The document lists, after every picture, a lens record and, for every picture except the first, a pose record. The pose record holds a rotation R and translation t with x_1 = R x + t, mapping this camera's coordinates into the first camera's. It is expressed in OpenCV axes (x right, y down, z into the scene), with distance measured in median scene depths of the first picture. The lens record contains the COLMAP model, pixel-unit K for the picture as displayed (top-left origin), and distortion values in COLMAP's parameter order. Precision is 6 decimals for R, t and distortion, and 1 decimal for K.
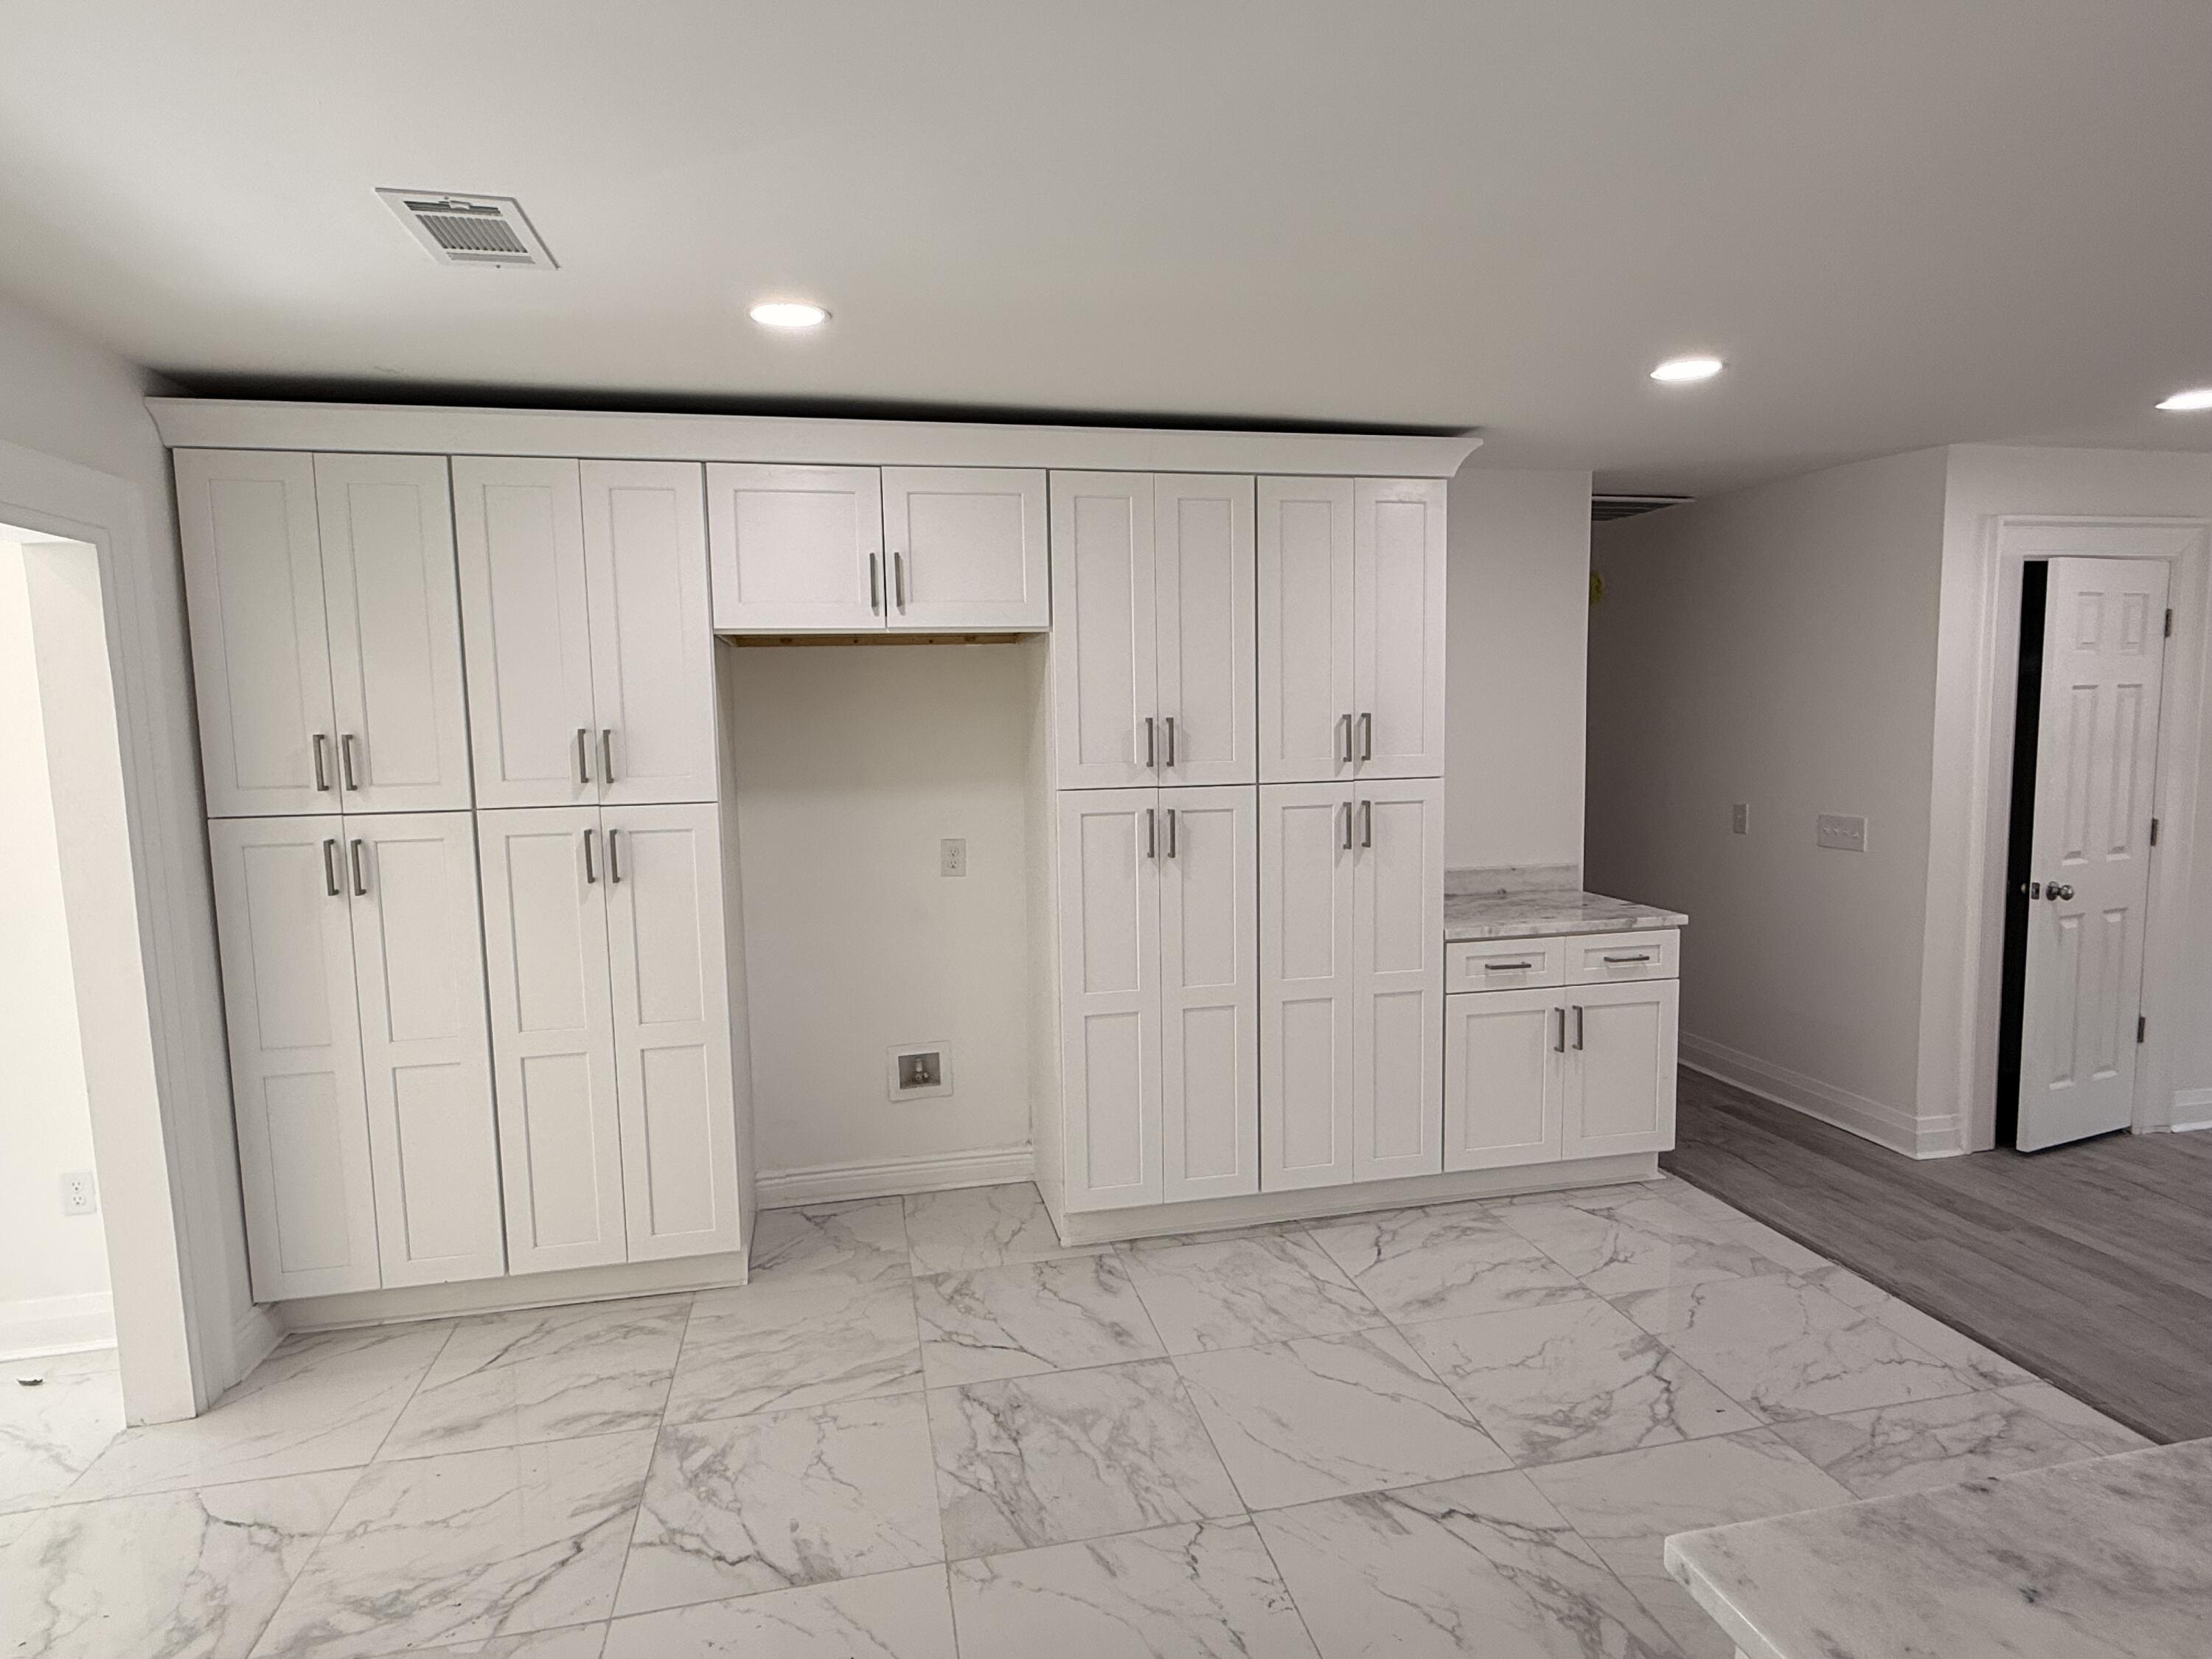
lens RADIAL K [[1215.3, 0, 1107.7], [0, 1215.3, 828.9], [0, 0, 1]] dist [-0.002482, -0.000456]
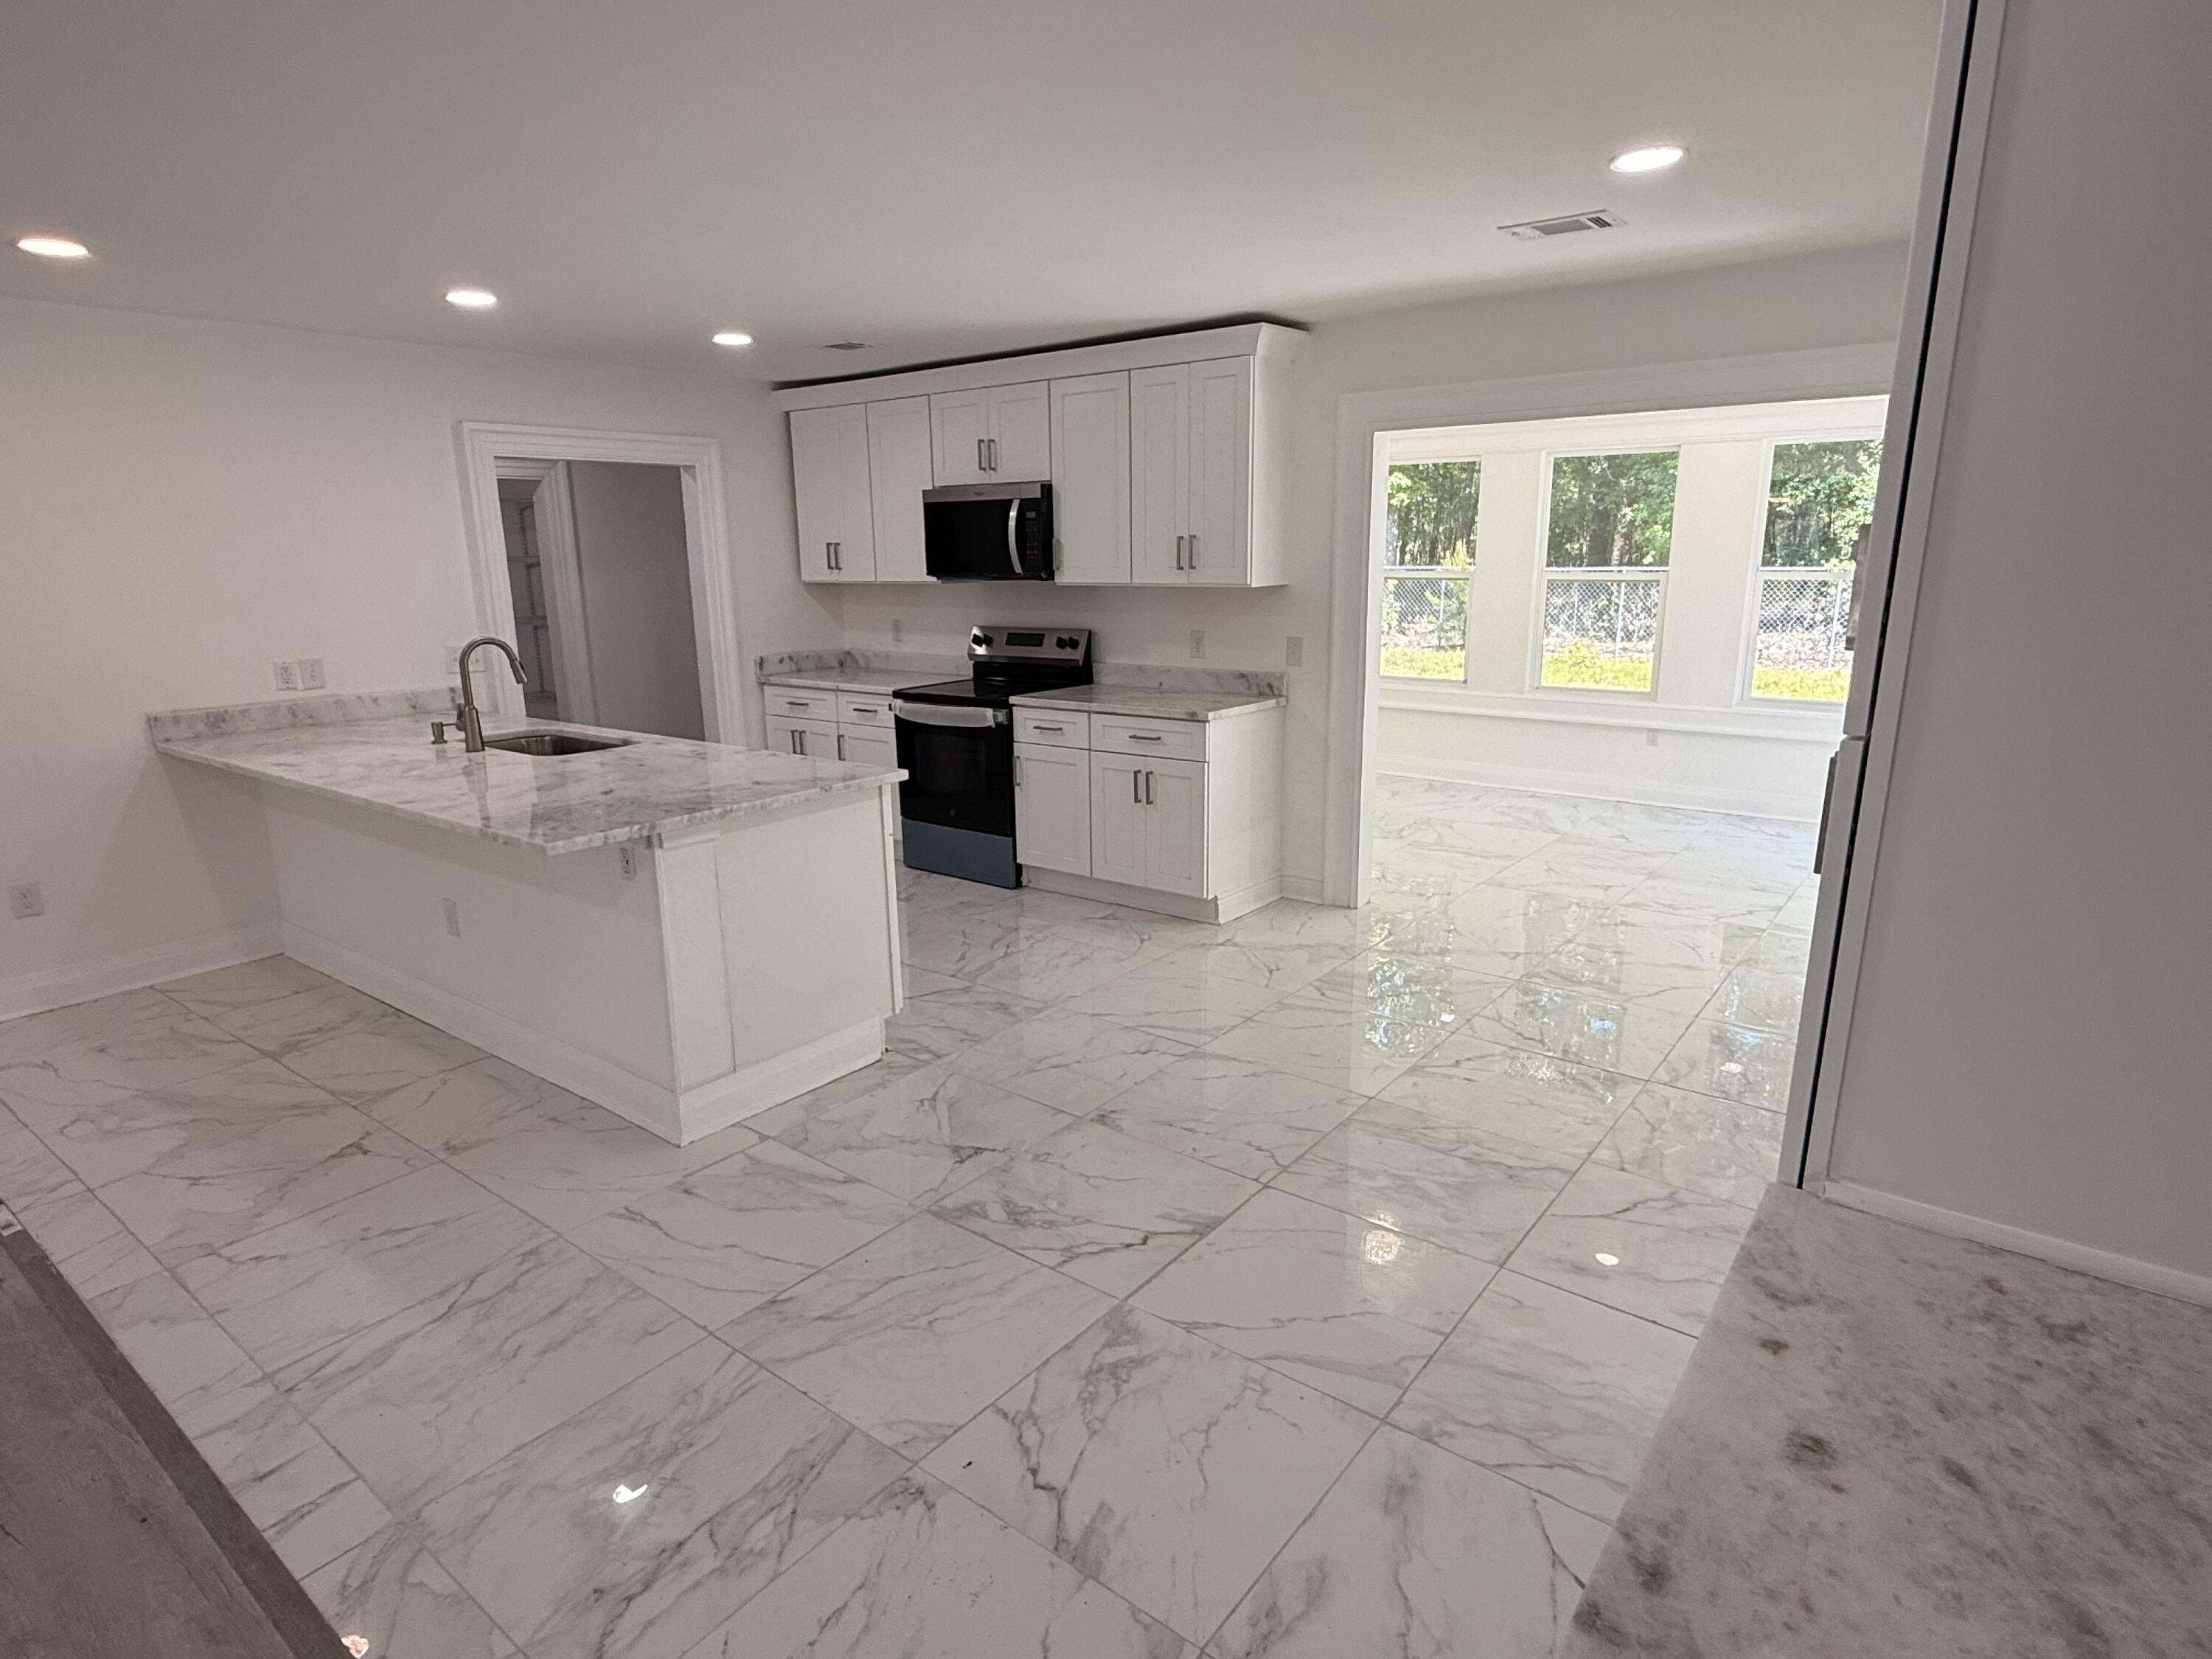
lens RADIAL K [[1215.3, 0, 1113.2], [0, 1215.3, 829.9], [0, 0, 1]] dist [-0.002482, -0.000456]
pose [[-0.765505, 0.174249, -0.619387, 0.862383], [-0.042682, 0.946760, 0.319098, -0.161969], [0.642013, 0.270707, -0.717312, 1.539112]]
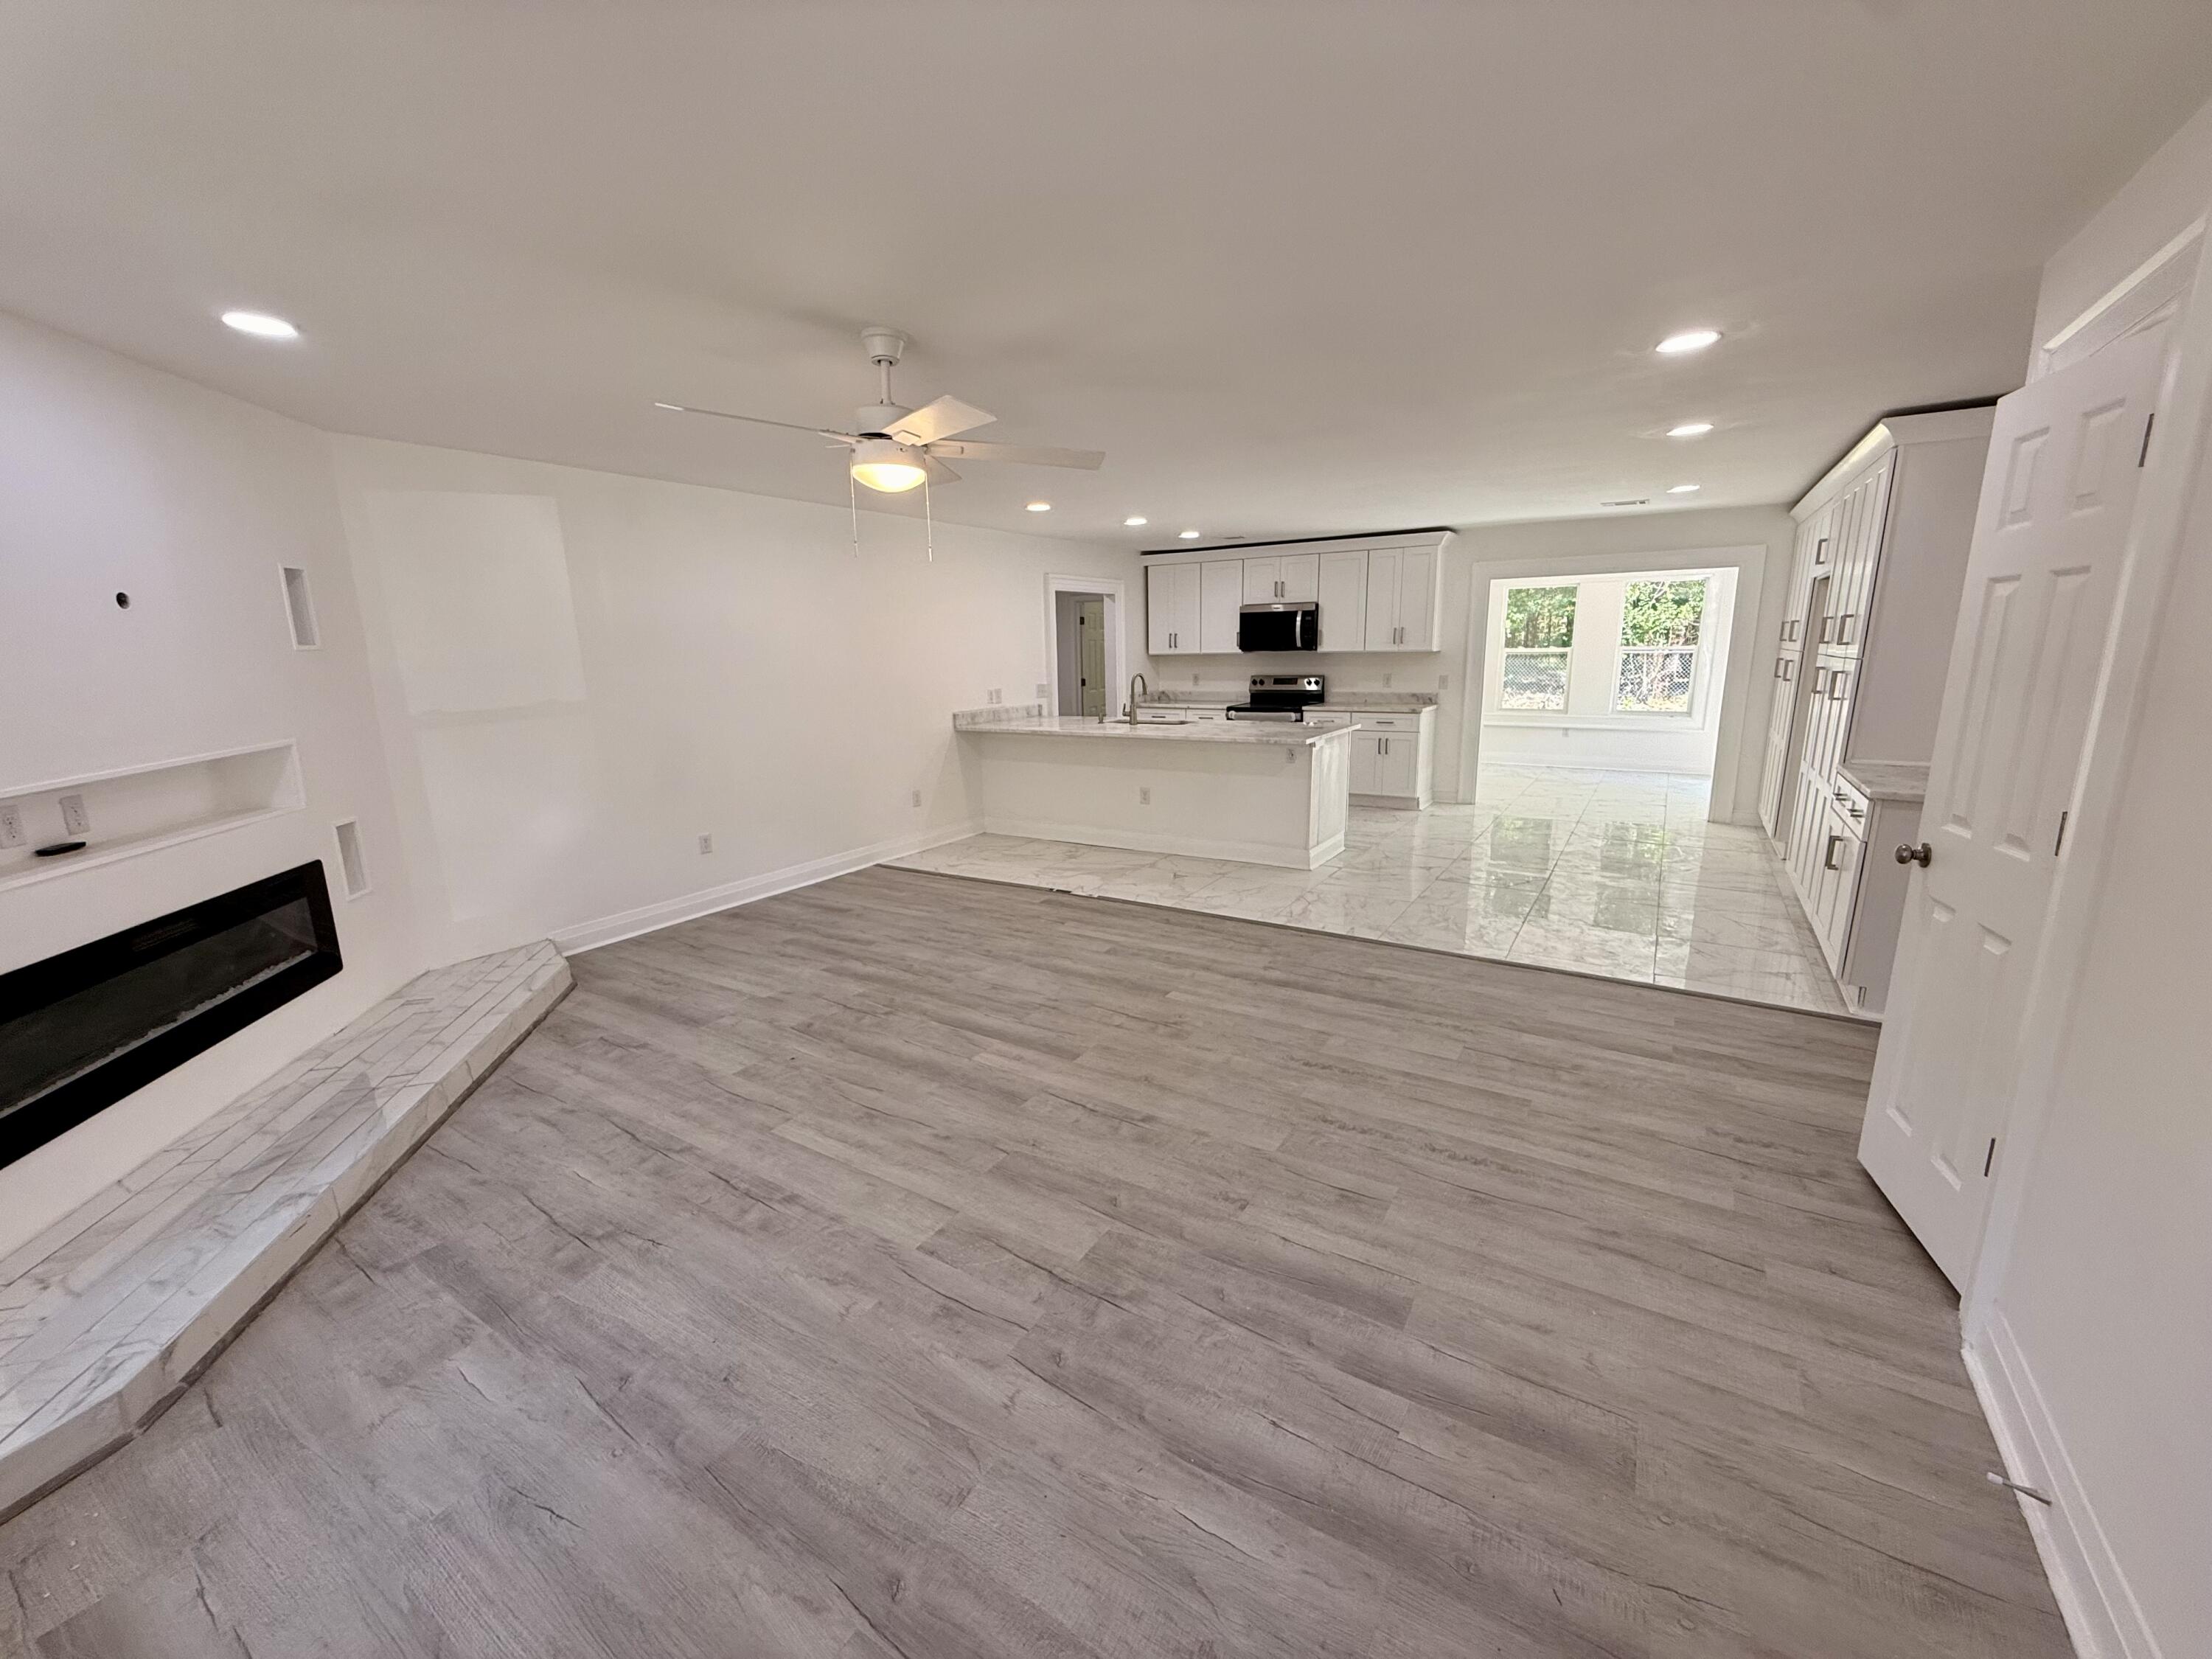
lens RADIAL K [[884.4, 0, 1097.8], [0, 884.4, 833.6], [0, 0, 1]] dist [0.000576, -0.000001]
pose [[-0.709938, 0.179493, -0.681006, 1.643908], [-0.044312, 0.953676, 0.297555, -0.168294], [0.702868, 0.241422, -0.669097, 1.546667]]
